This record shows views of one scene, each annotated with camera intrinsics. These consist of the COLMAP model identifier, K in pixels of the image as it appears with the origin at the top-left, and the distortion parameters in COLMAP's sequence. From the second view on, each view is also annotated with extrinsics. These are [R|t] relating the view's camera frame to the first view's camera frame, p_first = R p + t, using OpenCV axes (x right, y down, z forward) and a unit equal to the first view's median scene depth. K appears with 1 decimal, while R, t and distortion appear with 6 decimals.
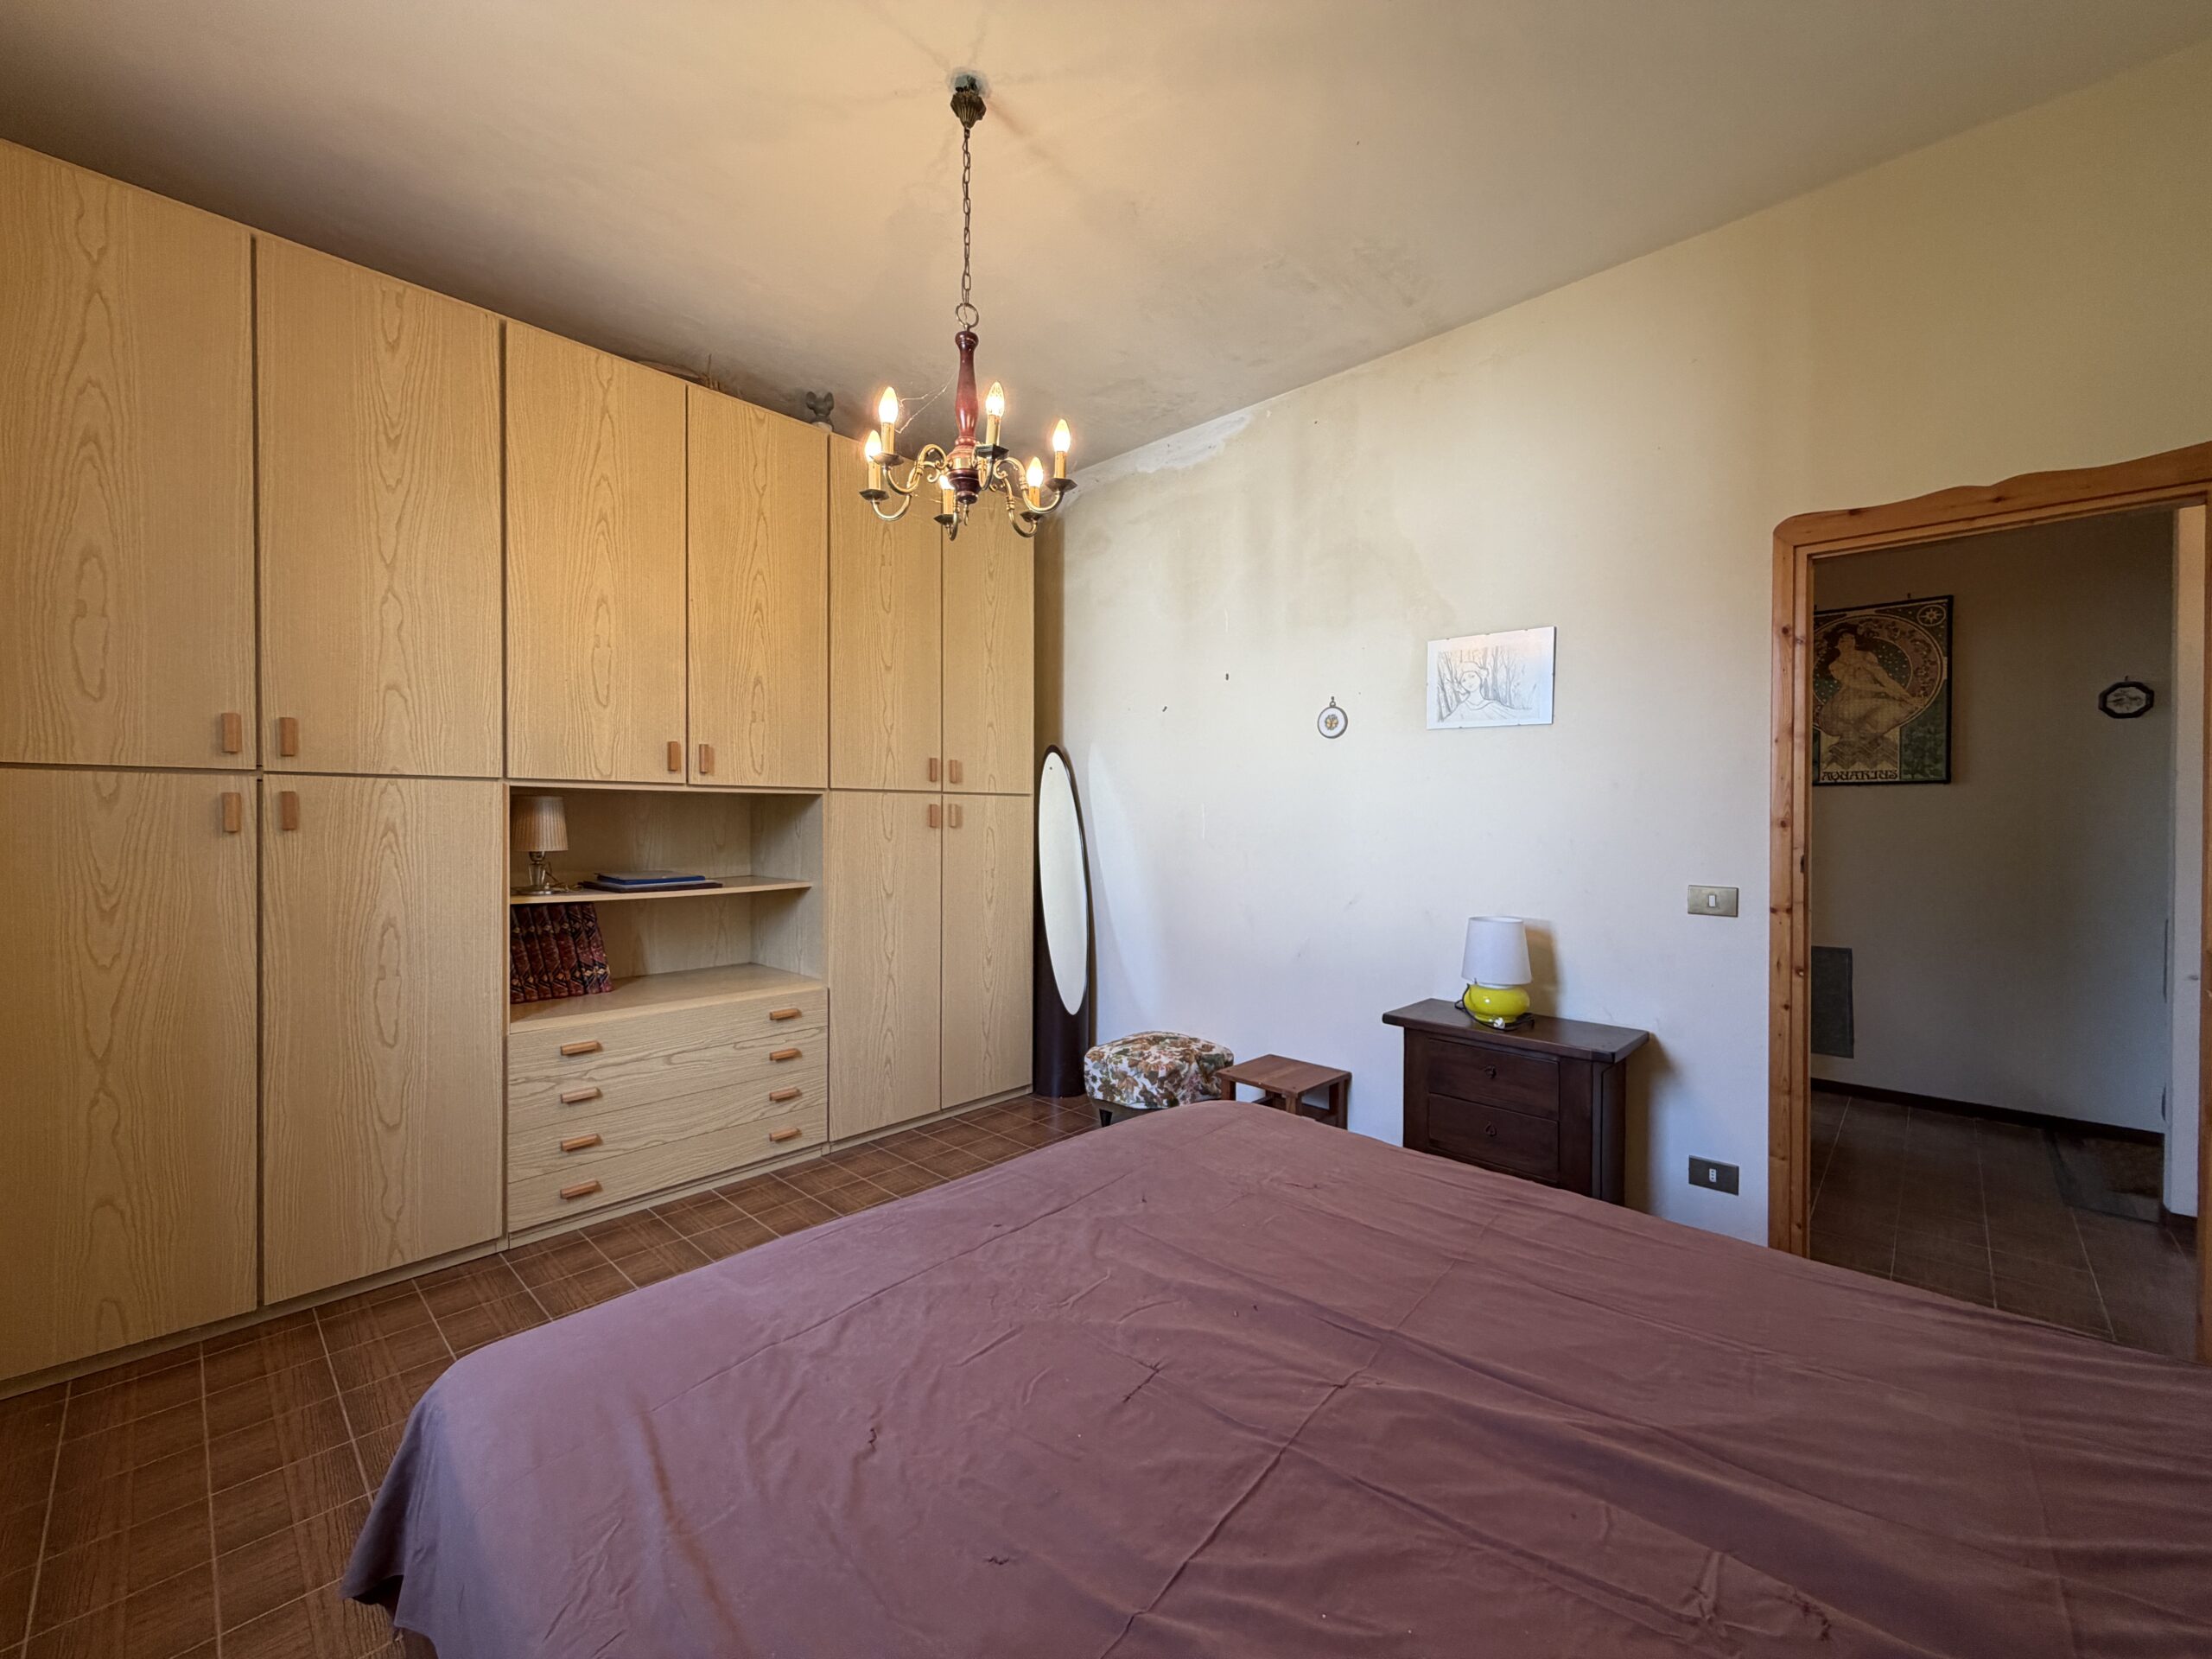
lens RADIAL K [[882.6, 0, 1099.3], [0, 882.6, 831.5], [0, 0, 1]] dist [-0.000467, 0.000416]
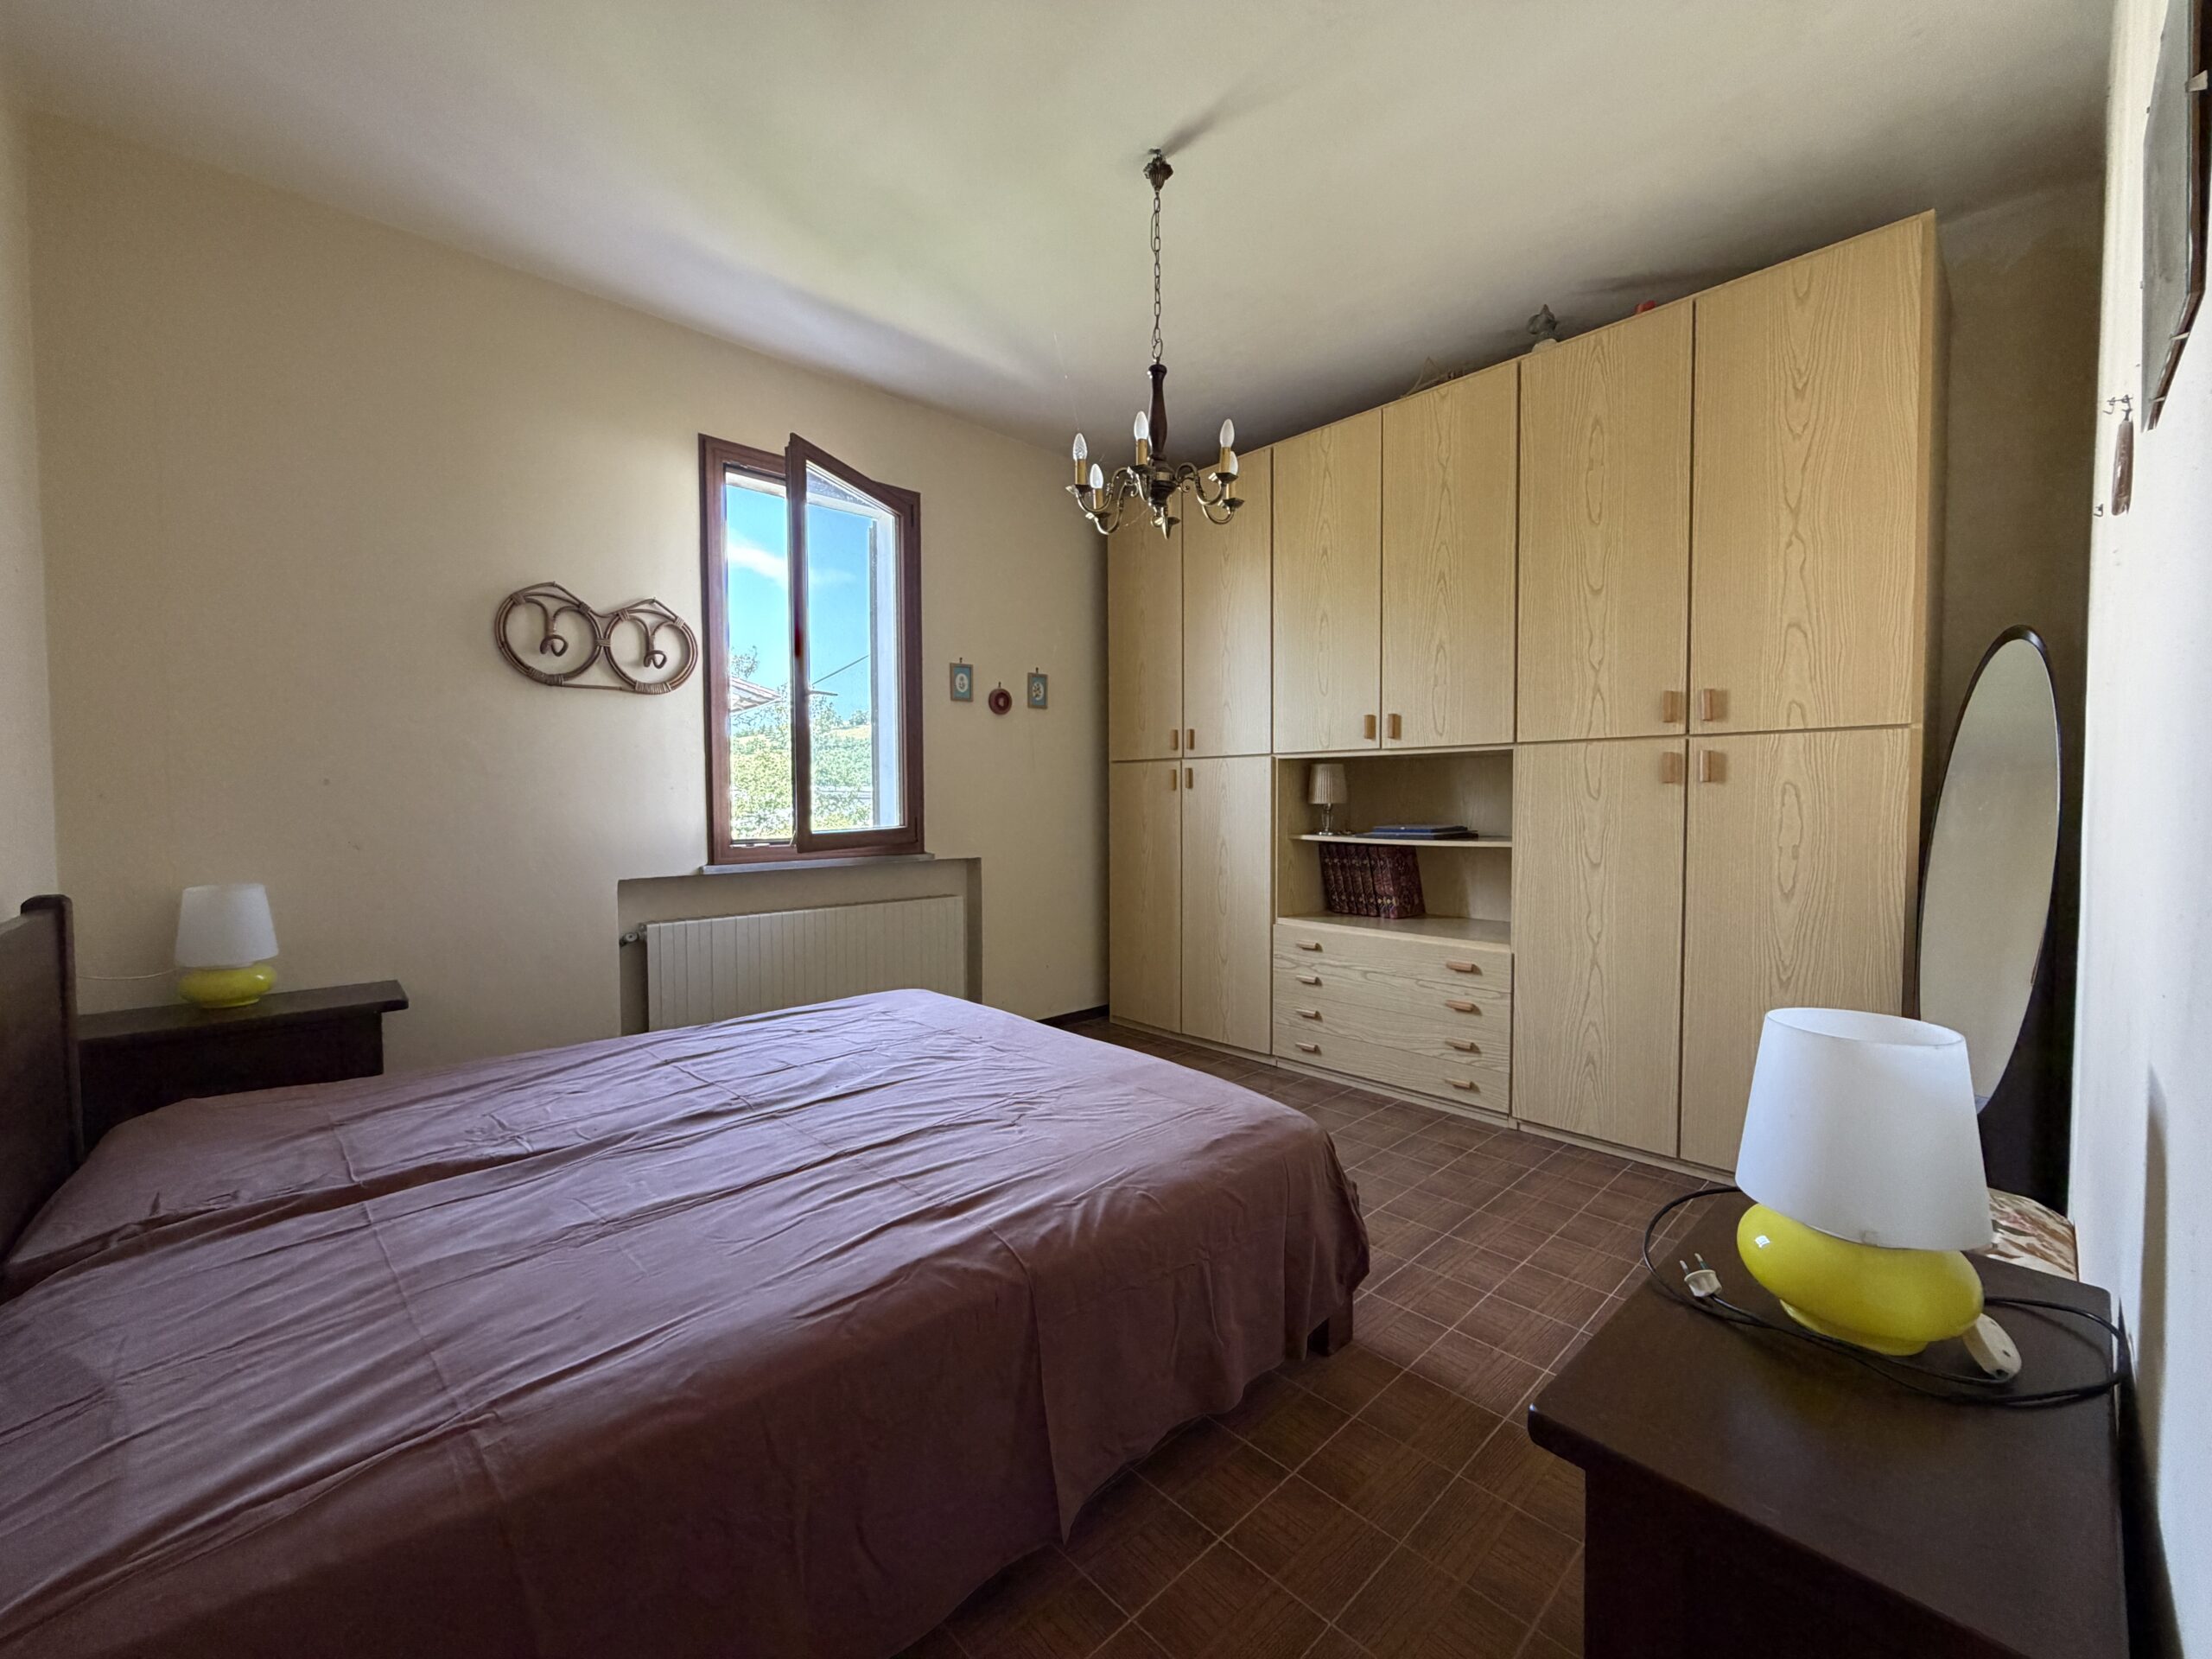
lens RADIAL K [[882.5, 0, 1099.9], [0, 882.5, 827.9], [0, 0, 1]] dist [0.000733, 0.000011]
pose [[-0.052023, 0.046580, -0.997559, 0.714801], [0.004491, 0.998912, 0.046409, -0.004292], [0.998636, -0.002066, -0.052176, 0.666365]]
